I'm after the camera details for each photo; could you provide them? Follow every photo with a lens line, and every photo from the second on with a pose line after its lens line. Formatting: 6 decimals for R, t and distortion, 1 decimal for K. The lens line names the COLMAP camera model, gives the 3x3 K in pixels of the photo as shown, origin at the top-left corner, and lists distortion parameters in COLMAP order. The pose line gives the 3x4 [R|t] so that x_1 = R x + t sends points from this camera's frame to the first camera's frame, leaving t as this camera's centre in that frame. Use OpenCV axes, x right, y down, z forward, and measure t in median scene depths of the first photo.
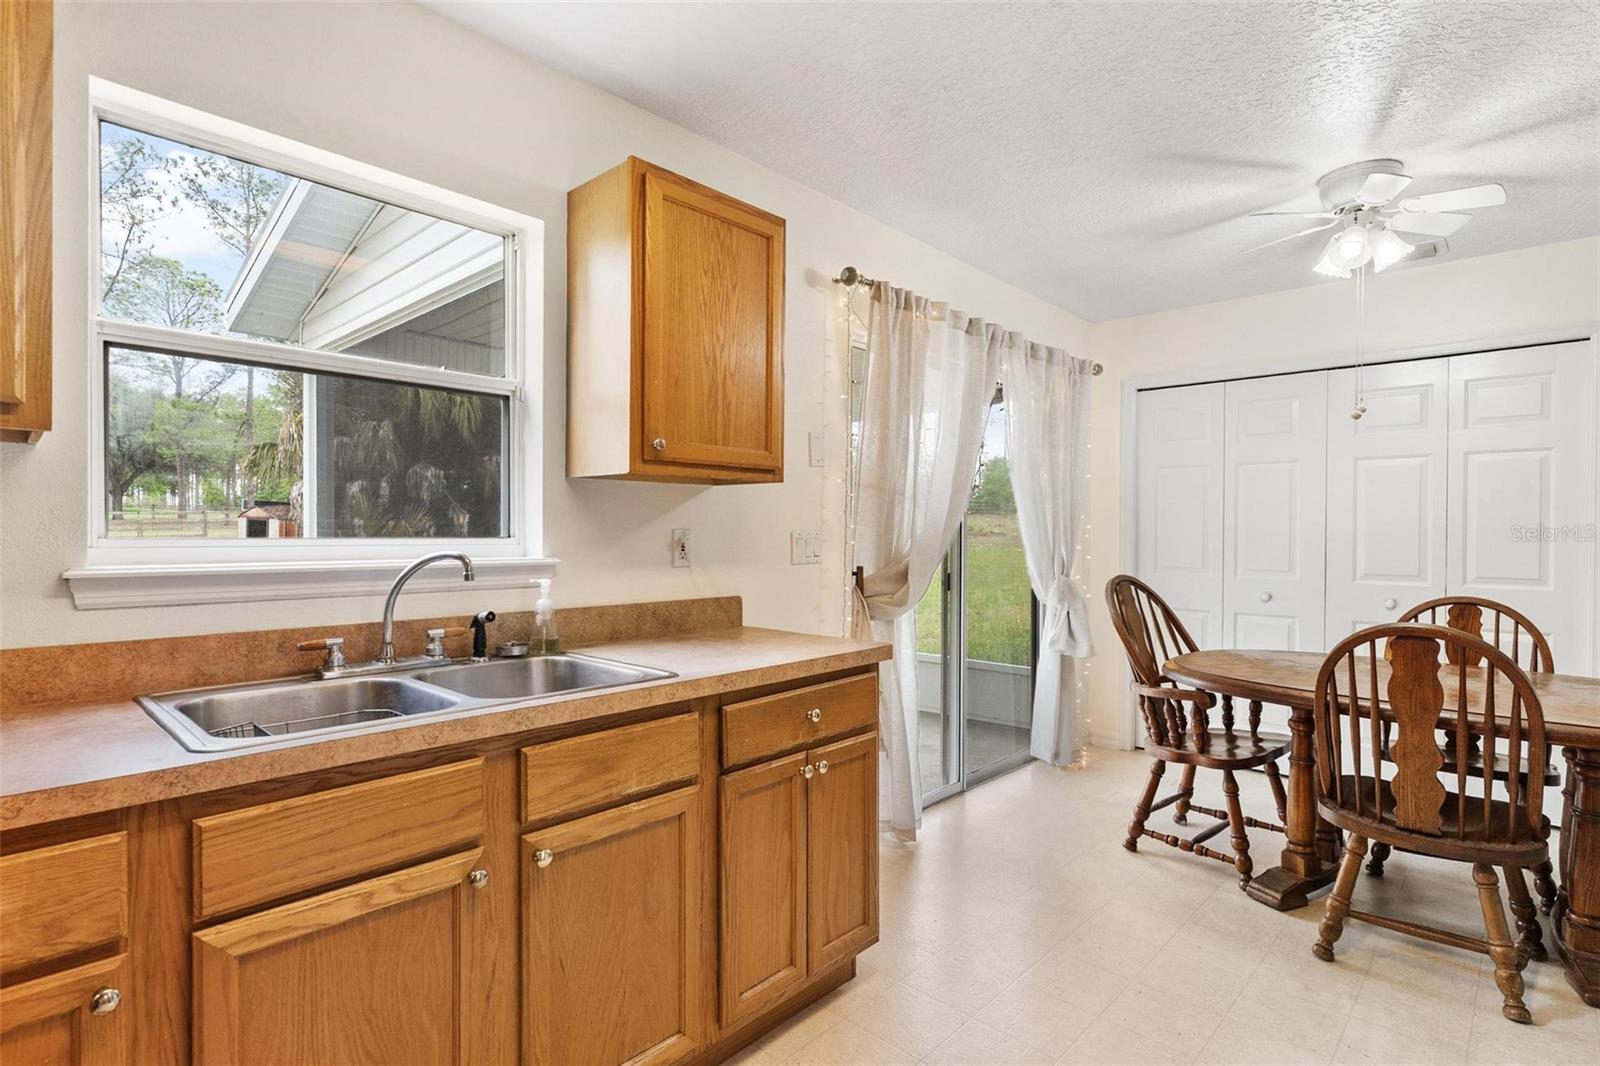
lens RADIAL K [[777.9, 0, 805.7], [0, 777.9, 528.0], [0, 0, 1]] dist [-0.005555, 0.000335]
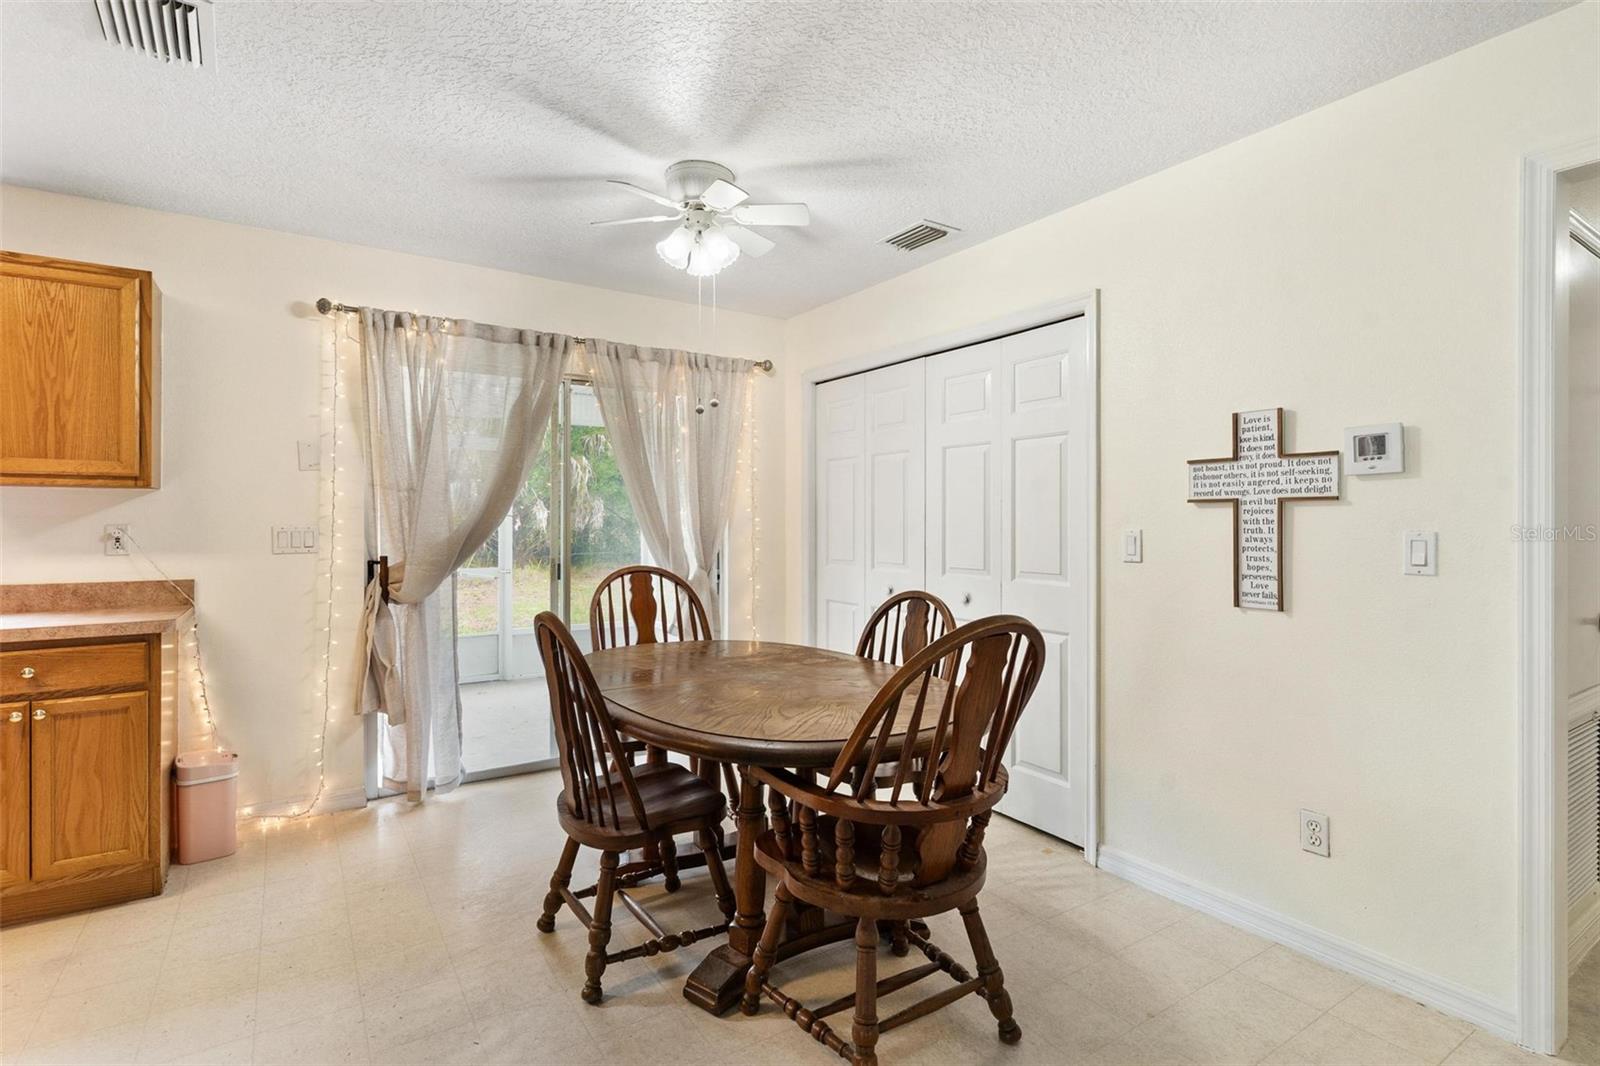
lens RADIAL K [[777.9, 0, 798.9], [0, 777.9, 522.1], [0, 0, 1]] dist [-0.005555, 0.000335]
pose [[0.976034, -0.005697, -0.217543, 1.259539], [0.005605, 0.999984, -0.001037, 0.004289], [0.217545, -0.000207, 0.976050, 0.035153]]
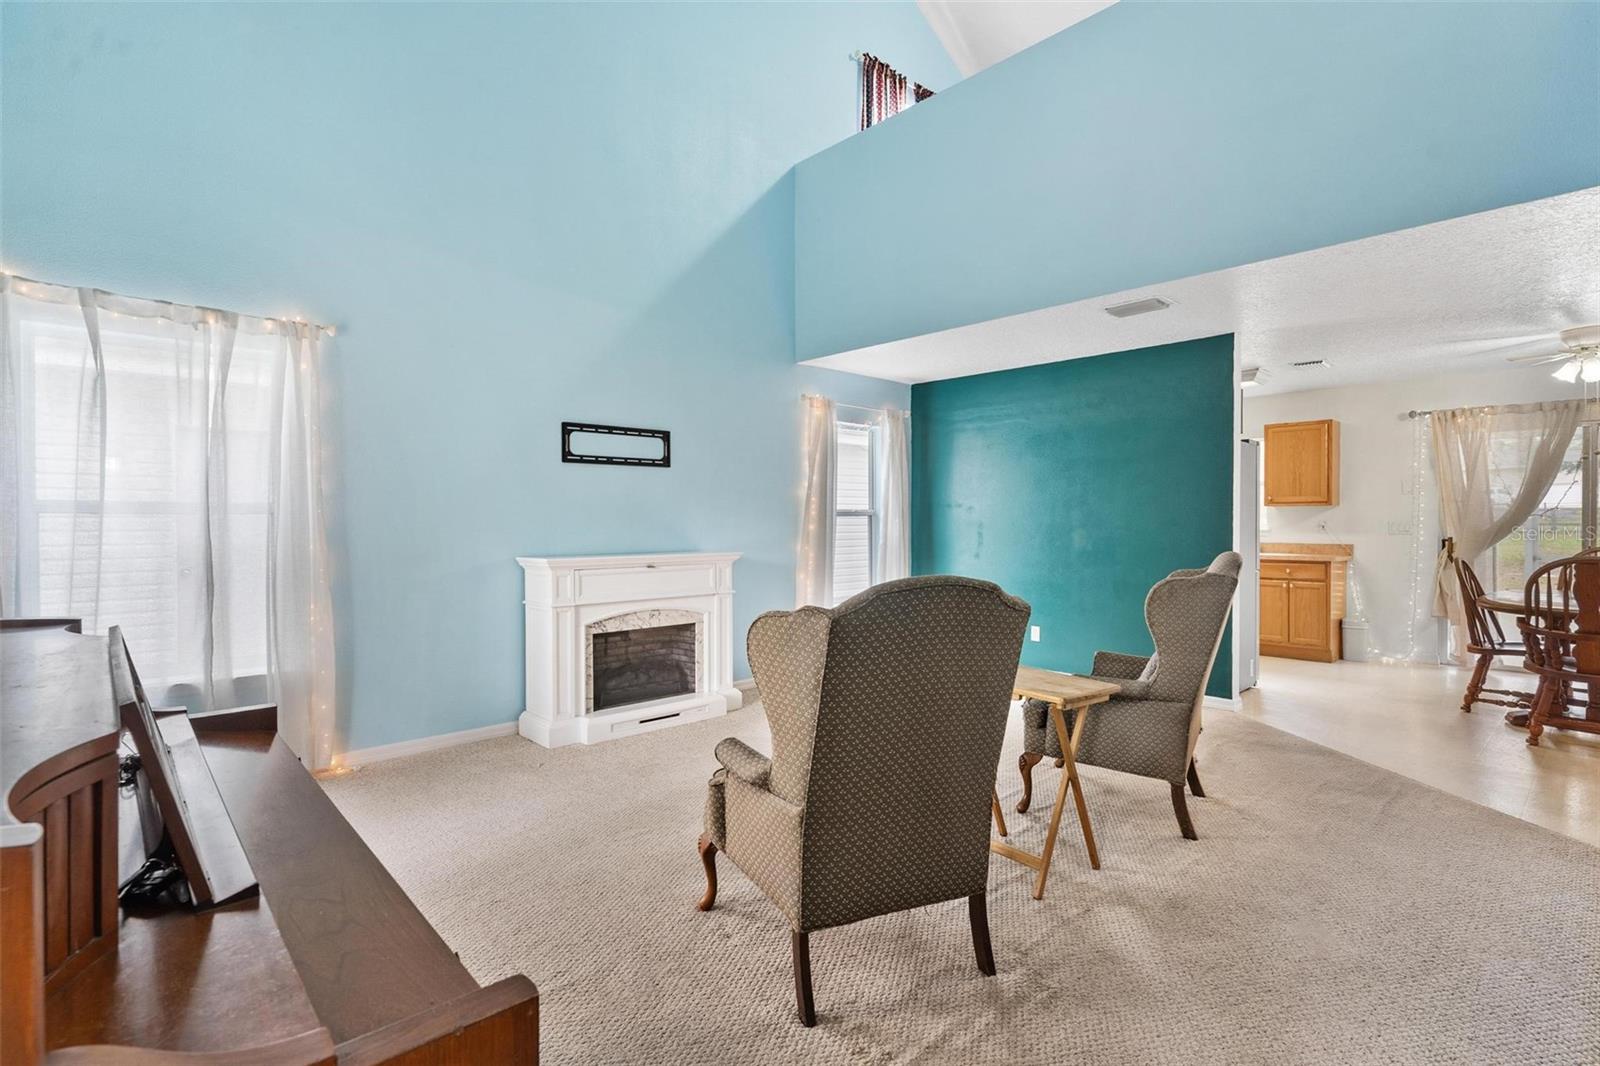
lens RADIAL K [[777.9, 0, 786.0], [0, 777.9, 527.8], [0, 0, 1]] dist [-0.005555, 0.000335]
pose [[-0.067397, 0.003724, -0.997719, 3.243197], [0.004275, 0.999985, 0.003443, 0.011093], [0.997717, -0.004033, -0.067412, -0.961346]]
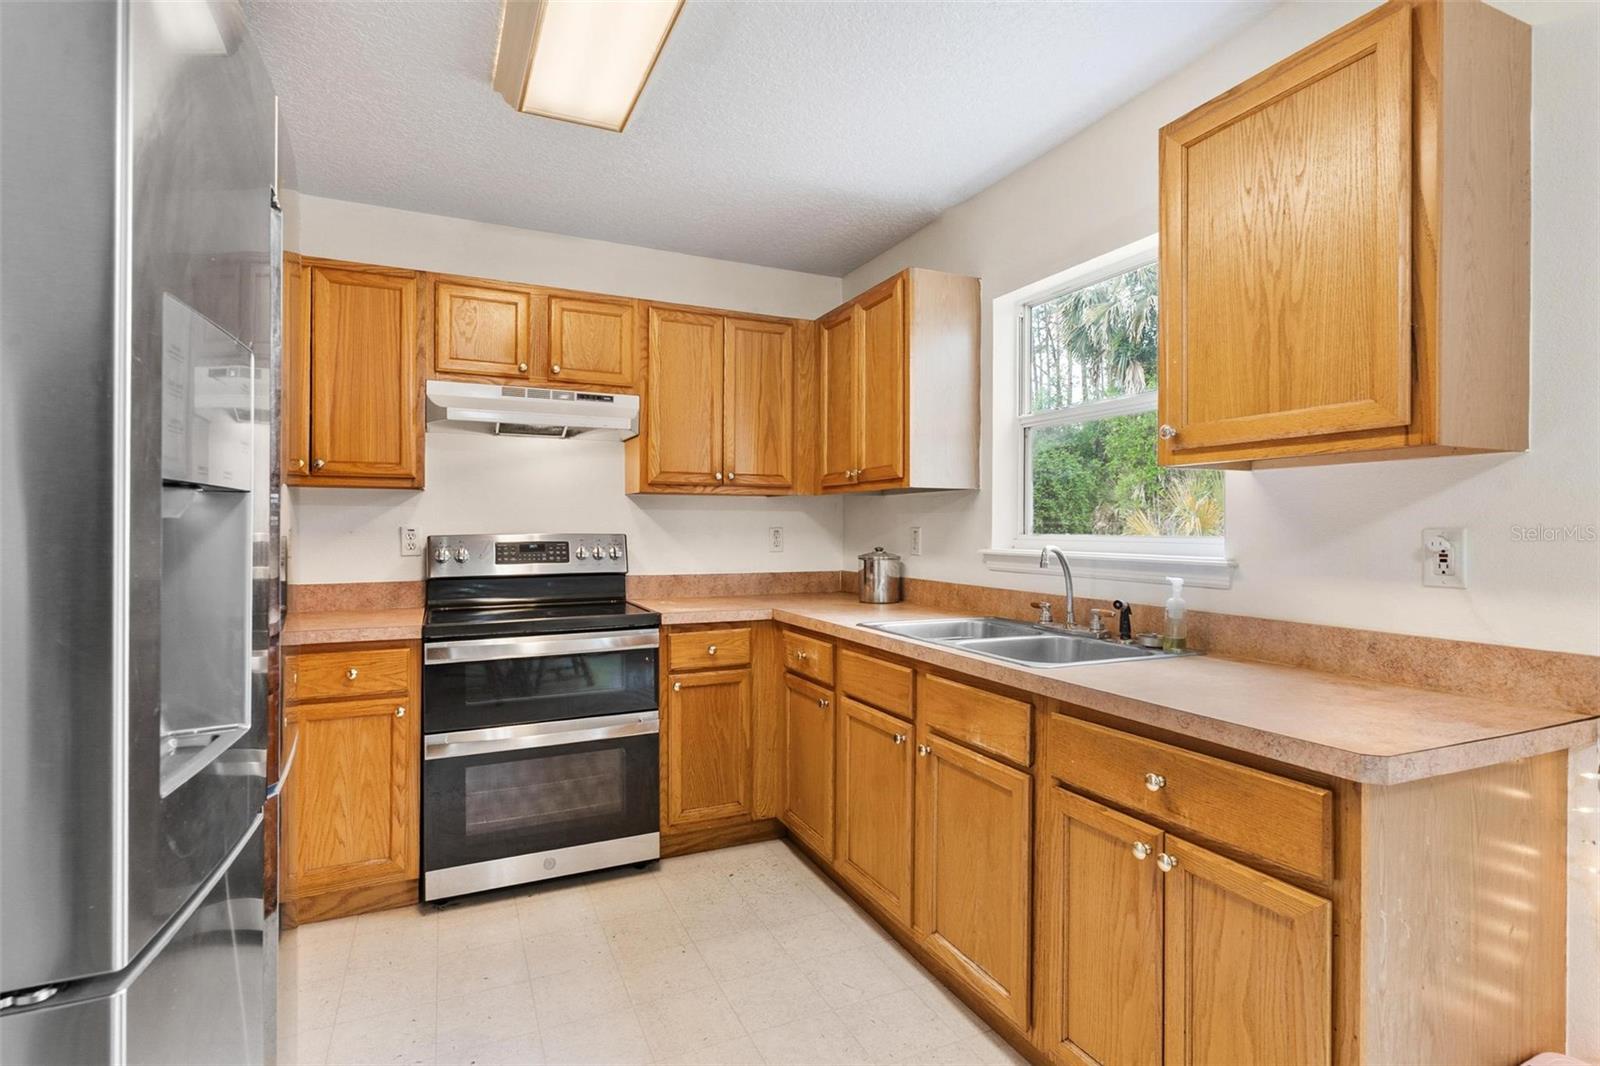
lens RADIAL K [[777.9, 0, 787.8], [0, 777.9, 519.3], [0, 0, 1]] dist [-0.005555, 0.000335]
pose [[-0.363791, -0.018469, -0.931297, 0.679855], [-0.012420, 0.999811, -0.014976, 0.009776], [0.931398, 0.006118, -0.363952, 0.786863]]
